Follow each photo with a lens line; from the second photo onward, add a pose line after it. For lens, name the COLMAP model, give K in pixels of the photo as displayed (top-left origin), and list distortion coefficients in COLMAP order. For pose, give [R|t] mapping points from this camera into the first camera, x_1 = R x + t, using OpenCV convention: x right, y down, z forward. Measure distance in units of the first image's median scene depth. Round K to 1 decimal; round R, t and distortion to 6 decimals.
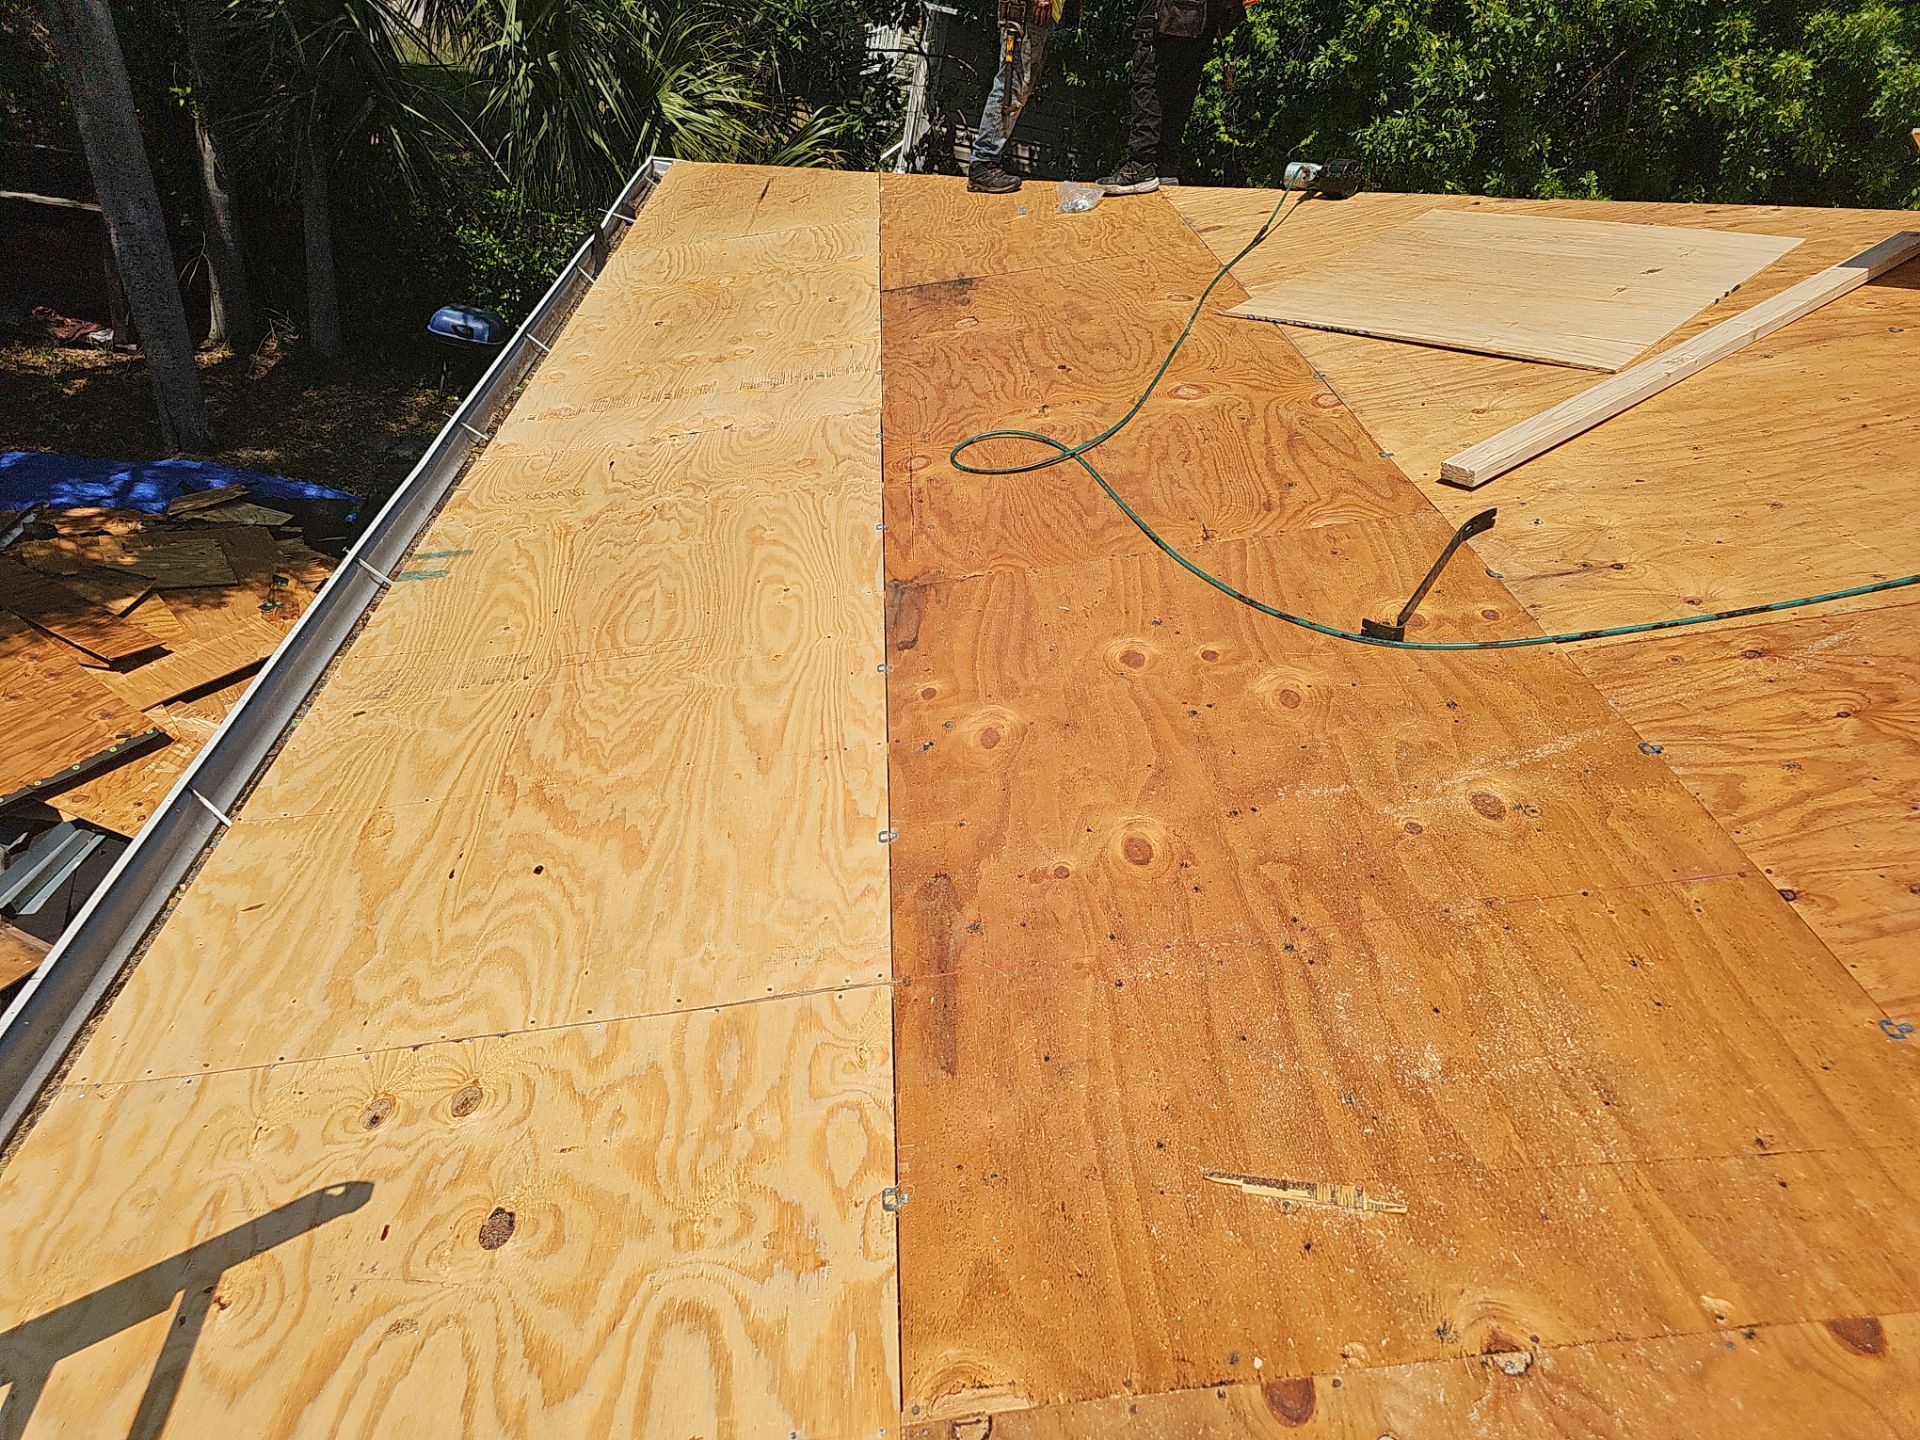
lens RADIAL K [[1262.1, 0, 966.9], [0, 1262.1, 785.0], [0, 0, 1]] dist [0.054692, -0.054584]
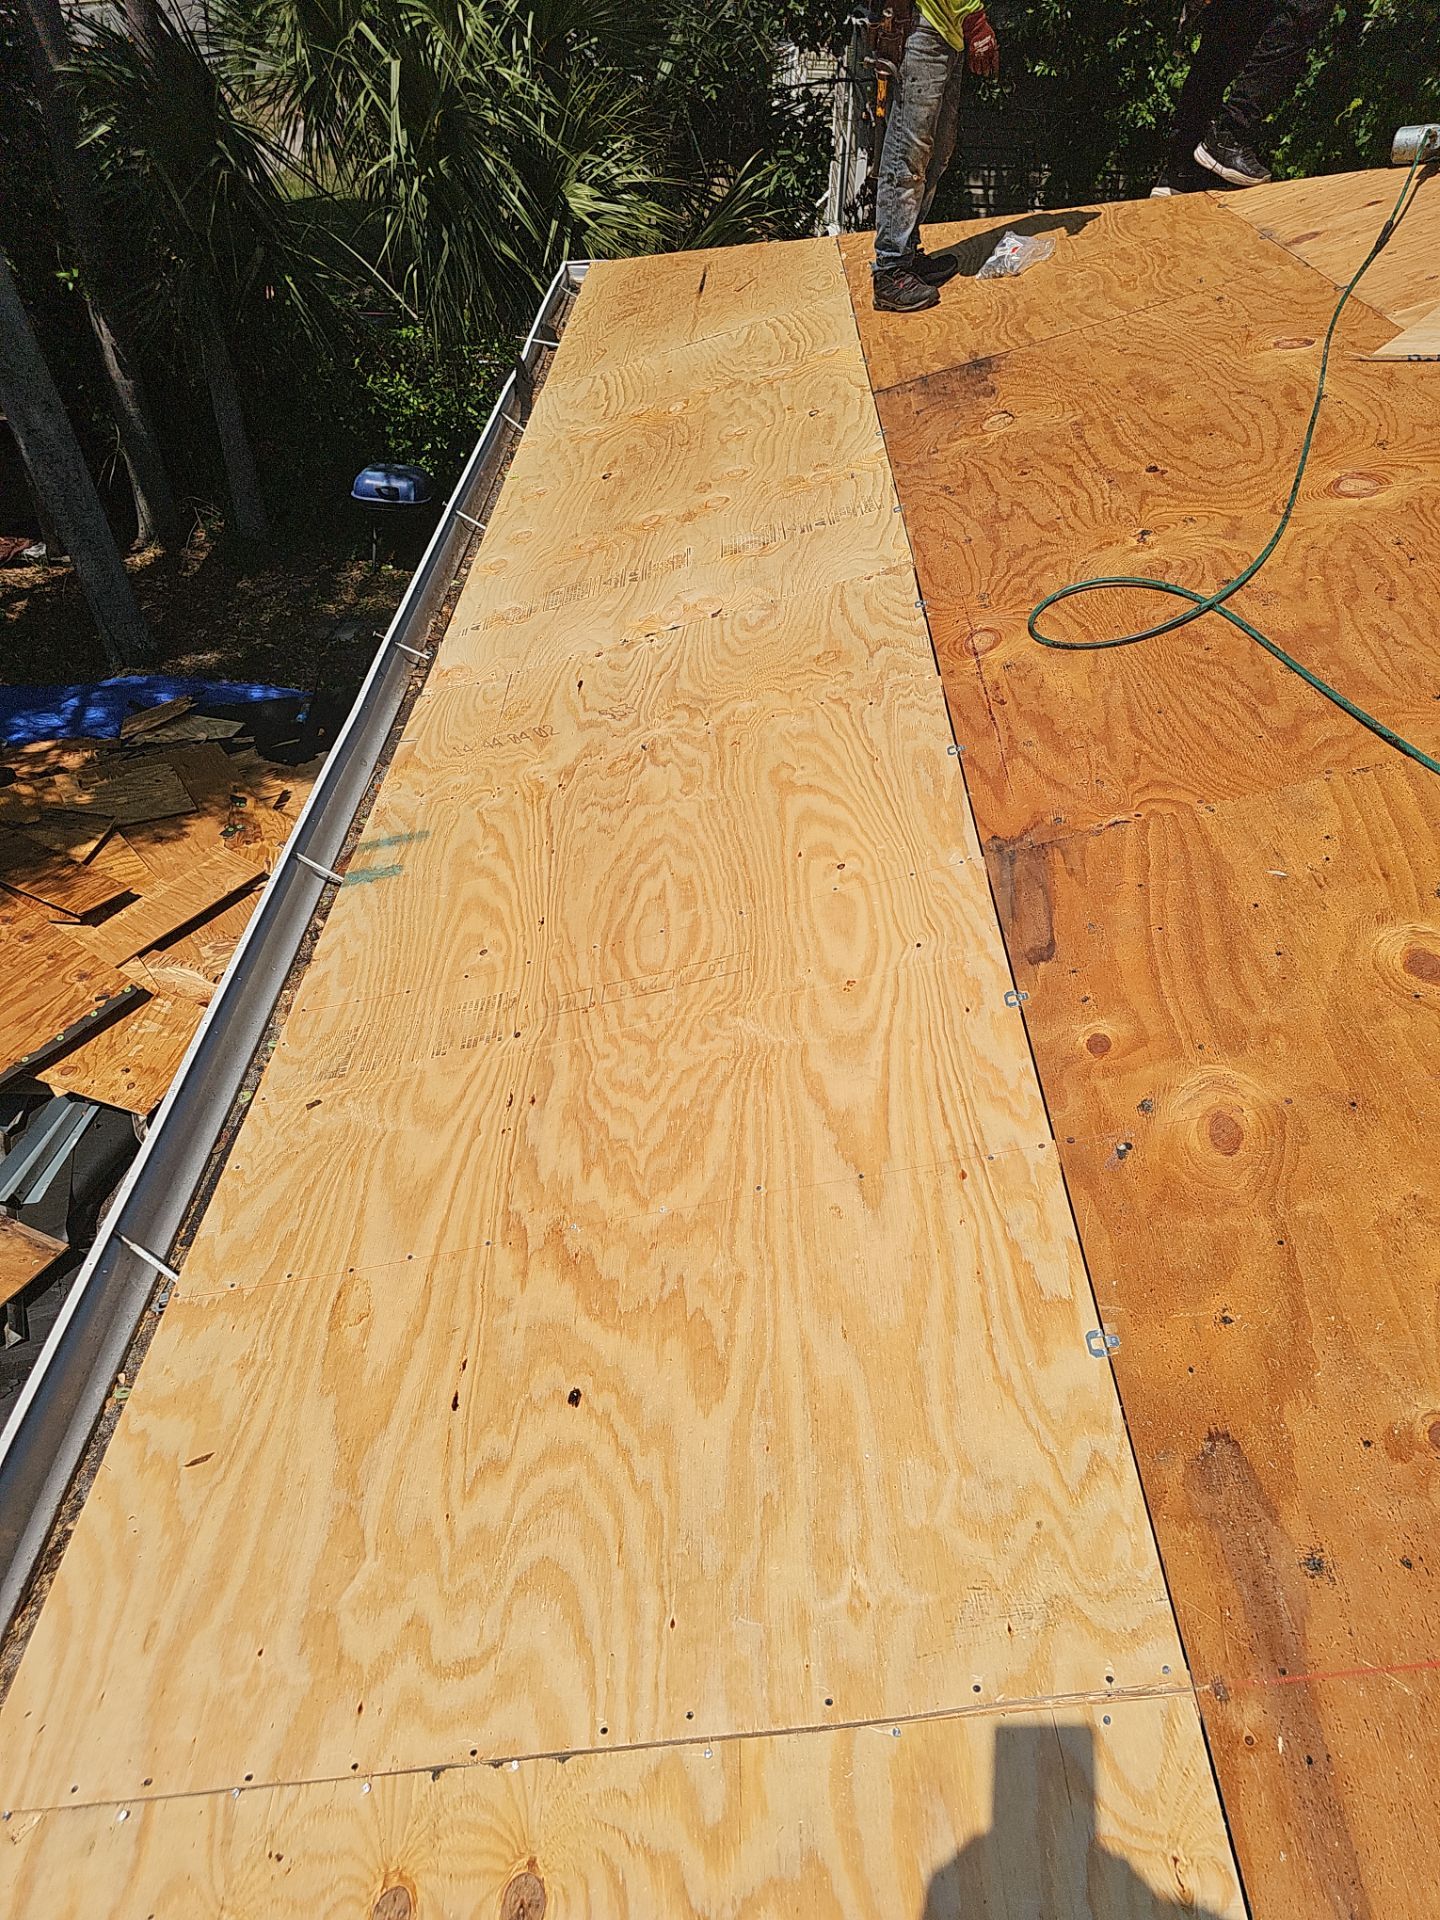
lens RADIAL K [[1240.9, 0, 729.8], [0, 1240.9, 1048.9], [0, 0, 1]] dist [0.061020, -0.055231]
pose [[0.985529, -0.065138, -0.156493, -0.126046], [0.084184, 0.989399, 0.118335, -0.175398], [0.147126, -0.129797, 0.980565, 0.345885]]
